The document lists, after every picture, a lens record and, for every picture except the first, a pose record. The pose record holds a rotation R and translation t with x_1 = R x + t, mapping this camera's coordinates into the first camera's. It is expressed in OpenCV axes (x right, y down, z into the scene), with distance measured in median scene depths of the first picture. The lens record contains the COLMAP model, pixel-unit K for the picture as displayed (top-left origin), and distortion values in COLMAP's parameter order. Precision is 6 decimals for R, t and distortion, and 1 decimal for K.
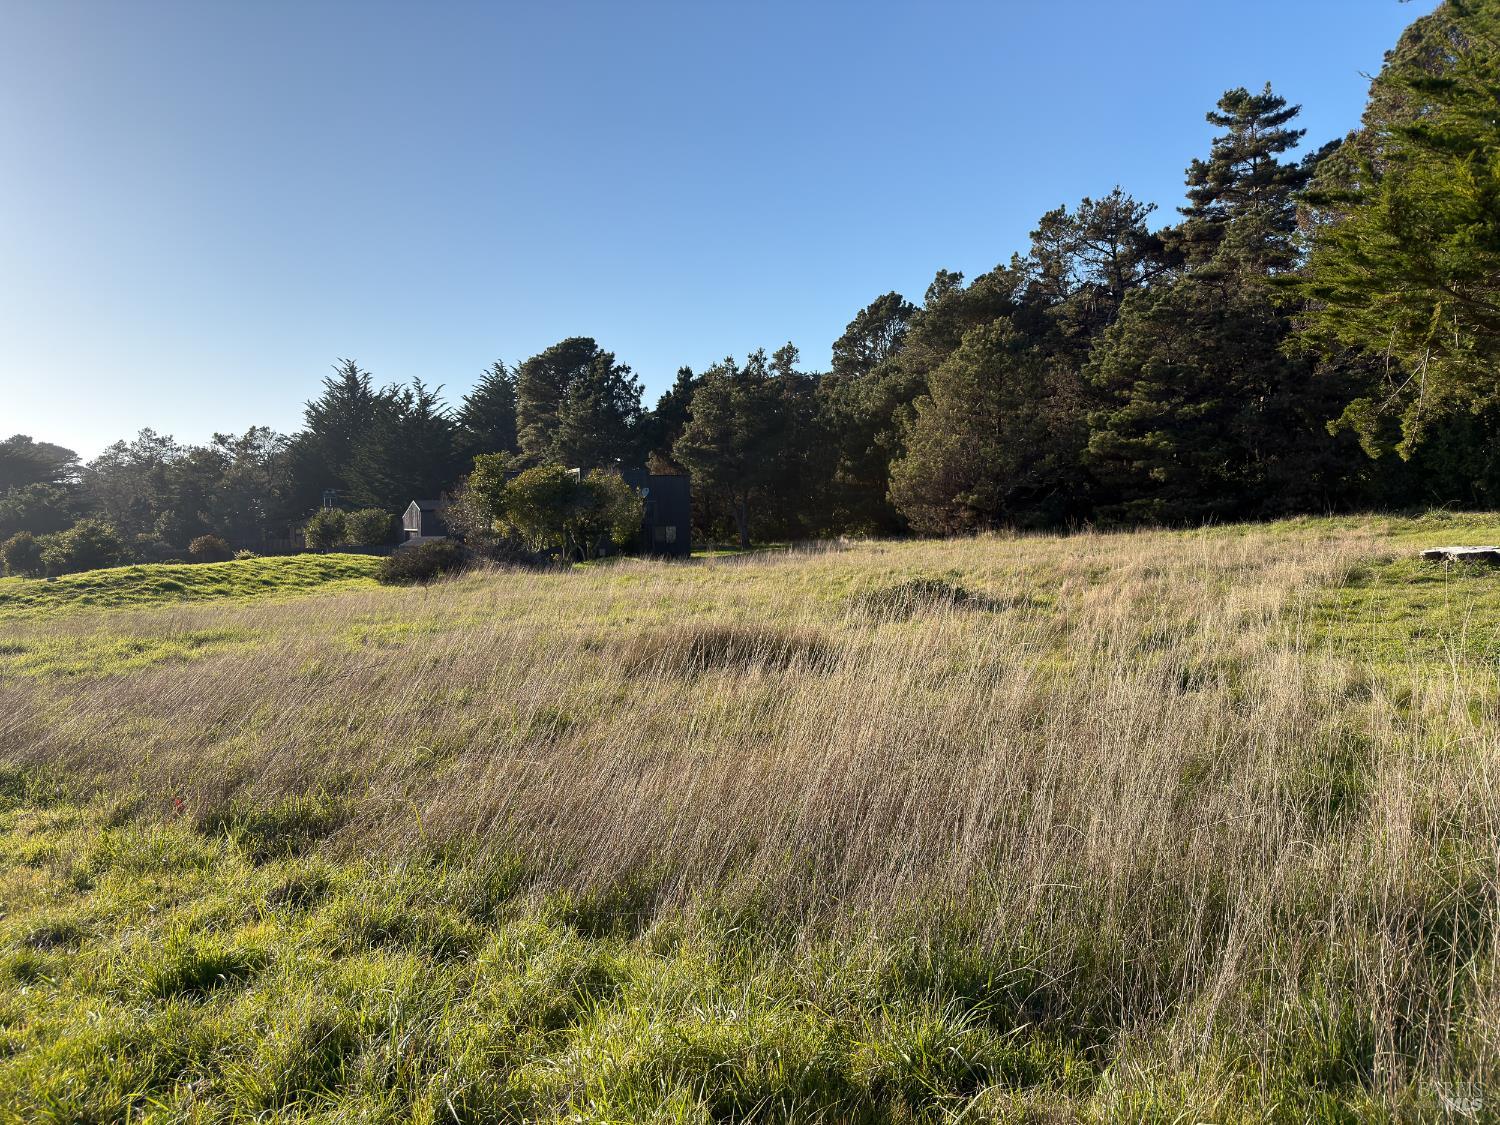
lens RADIAL K [[1038.0, 0, 750.0], [0, 1038.0, 562.5], [0, 0, 1]] dist [0.160378, -0.278199]
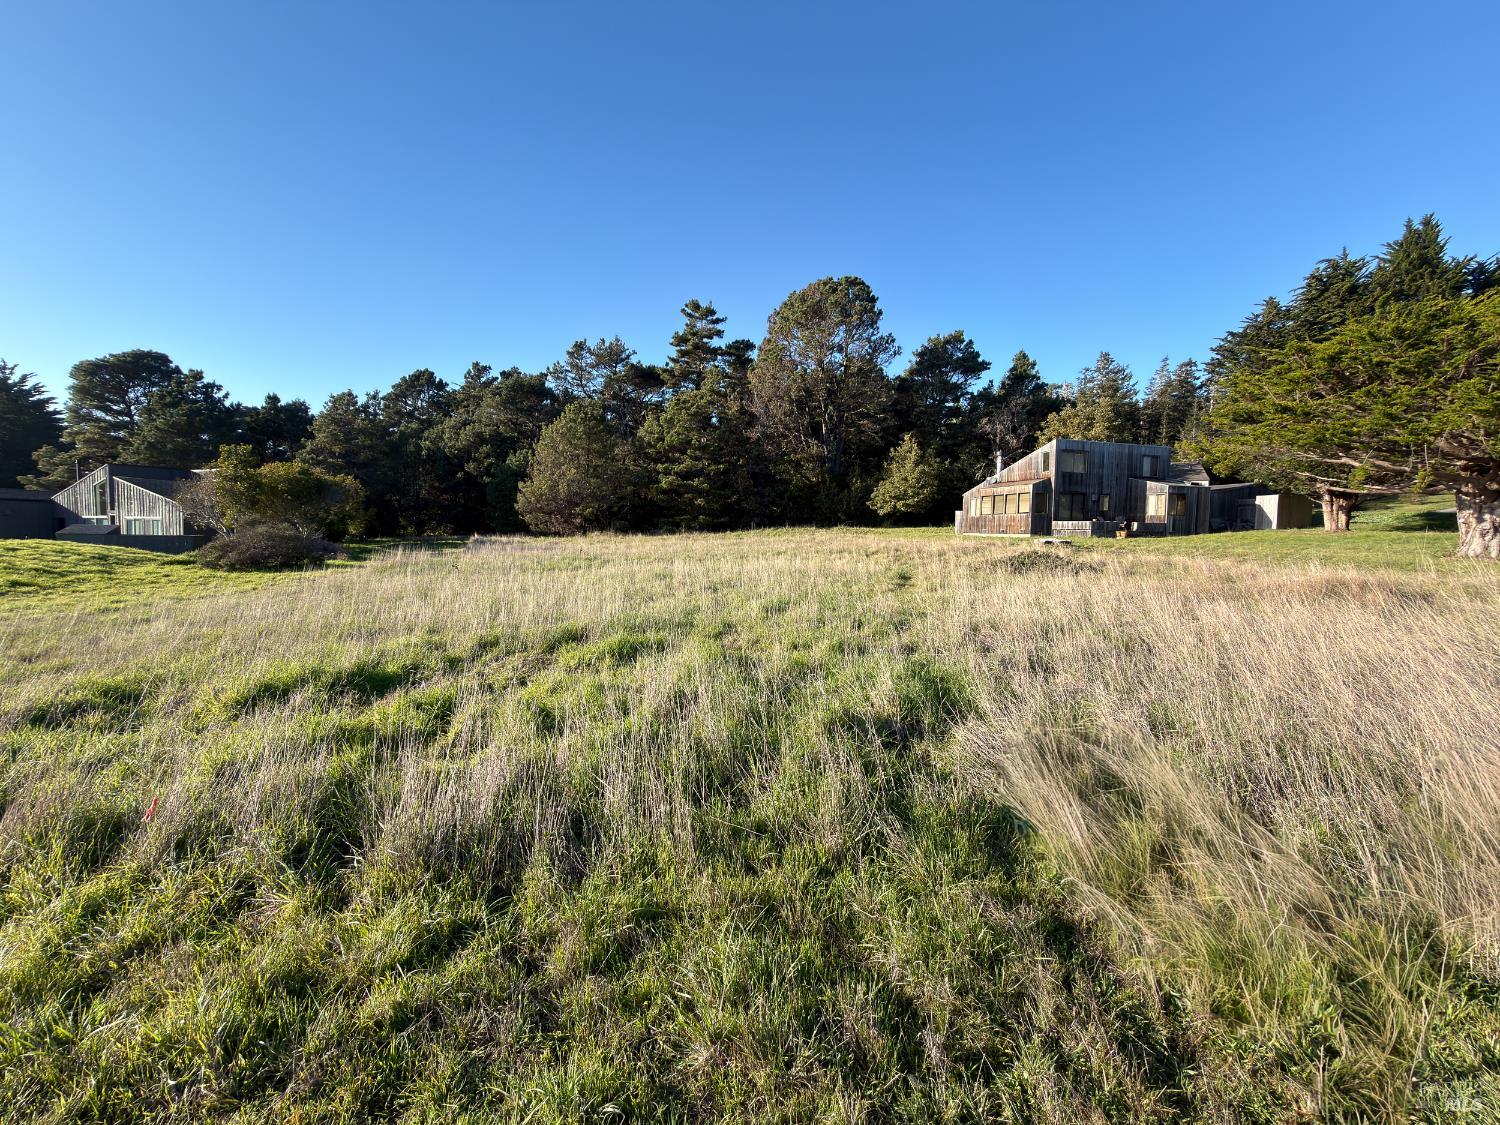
lens RADIAL K [[596.4, 0, 750.0], [0, 596.4, 562.5], [0, 0, 1]] dist [0.000955, -0.000202]
pose [[0.729171, -0.013161, 0.684205, -0.201731], [0.005156, 0.999892, 0.013739, 0.004825], [-0.684313, -0.006490, 0.729160, 0.159852]]
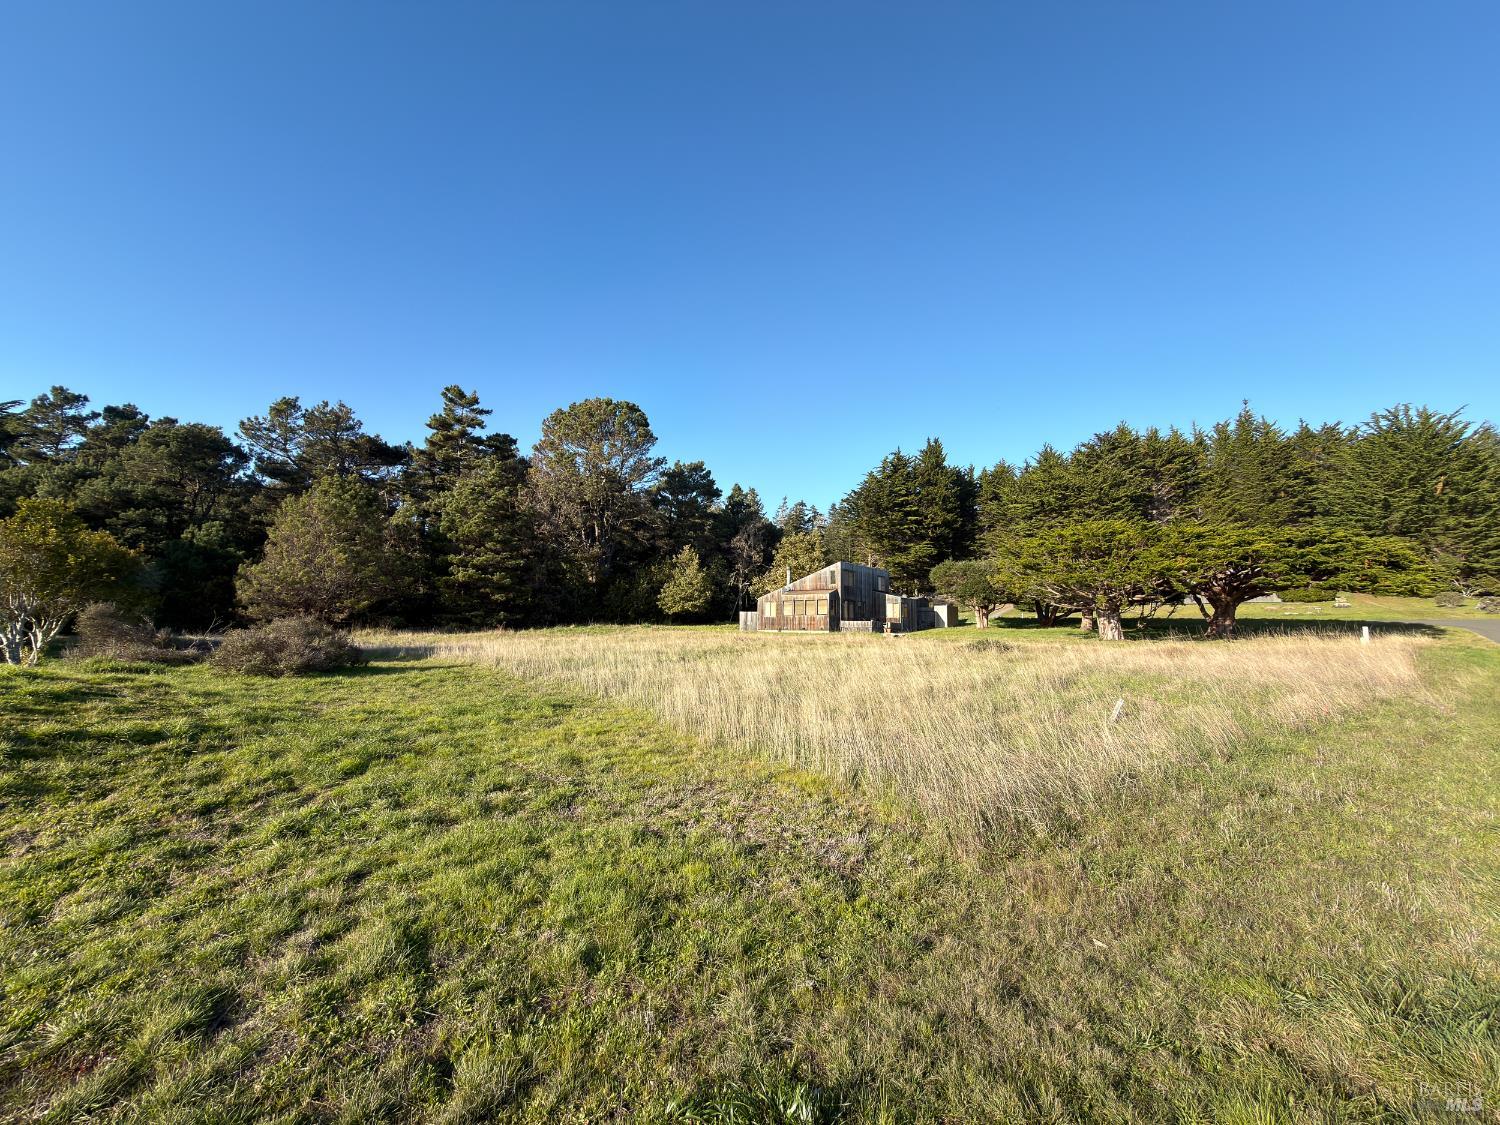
lens RADIAL K [[596.4, 0, 750.0], [0, 596.4, 562.5], [0, 0, 1]] dist [0.000955, -0.000202]
pose [[0.213323, 0.132525, 0.967952, -0.379937], [0.026017, 0.989635, -0.141227, 0.005834], [-0.976635, 0.055310, 0.207664, 0.322587]]
